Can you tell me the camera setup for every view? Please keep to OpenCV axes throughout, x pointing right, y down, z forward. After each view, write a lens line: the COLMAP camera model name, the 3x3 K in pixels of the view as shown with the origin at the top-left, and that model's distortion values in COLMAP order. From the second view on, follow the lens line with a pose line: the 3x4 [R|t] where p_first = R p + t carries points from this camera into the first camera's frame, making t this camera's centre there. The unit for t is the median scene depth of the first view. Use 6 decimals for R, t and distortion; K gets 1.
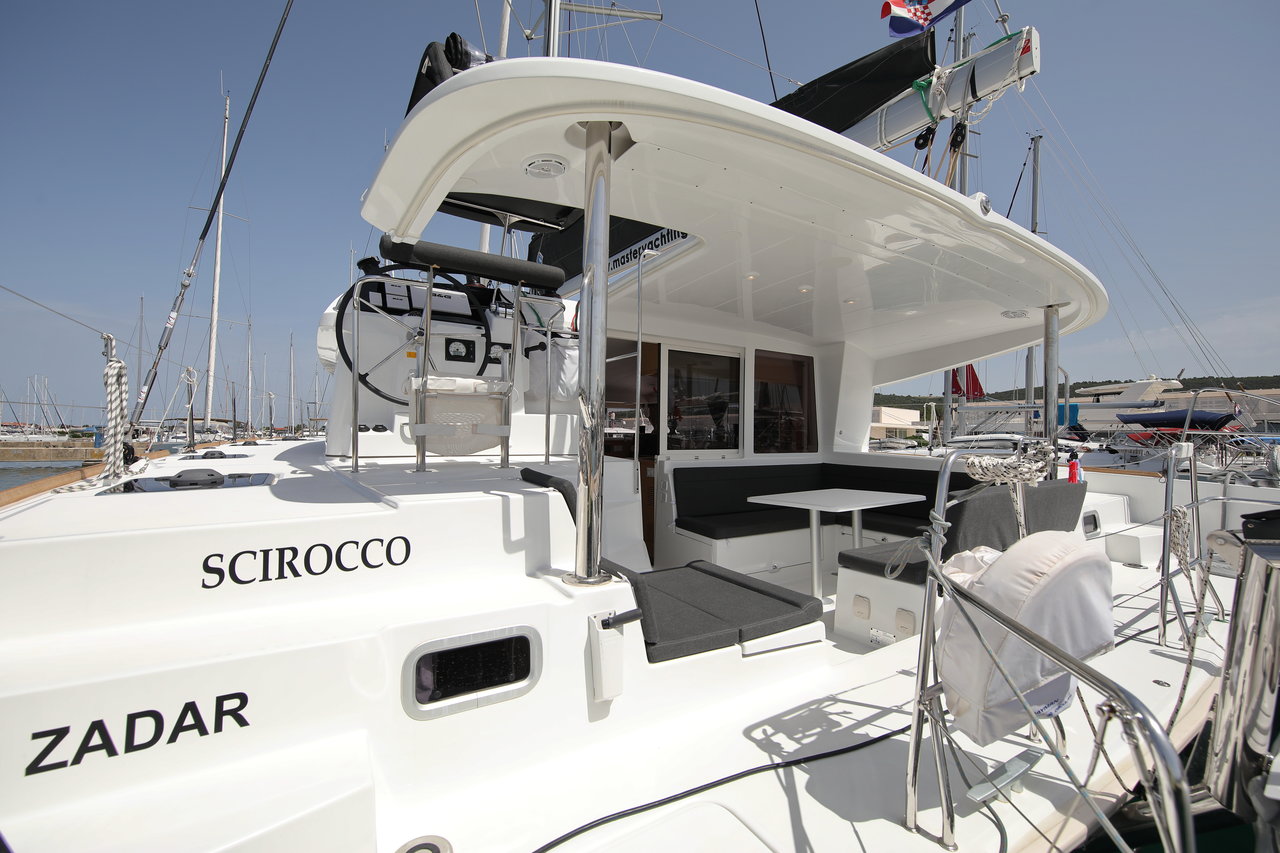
lens RADIAL K [[502.1, 0, 650.3], [0, 502.1, 430.5], [0, 0, 1]] dist [0.007456, 0.000195]
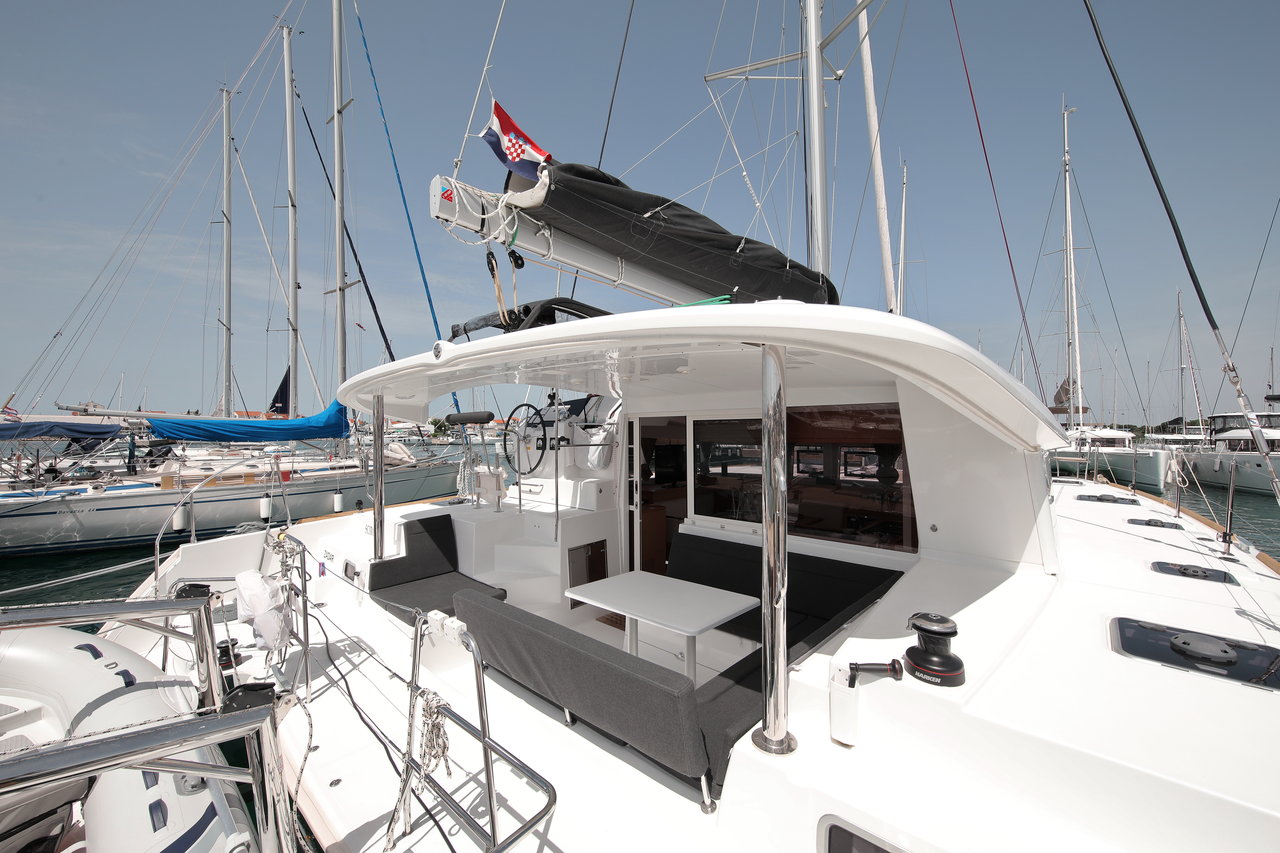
lens RADIAL K [[502.1, 0, 640.5], [0, 502.1, 425.9], [0, 0, 1]] dist [0.007456, 0.000195]
pose [[0.240039, -0.027717, -0.970368, 1.854922], [0.004531, 0.999613, -0.027432, -0.213010], [0.970753, 0.002188, 0.240071, 1.126963]]
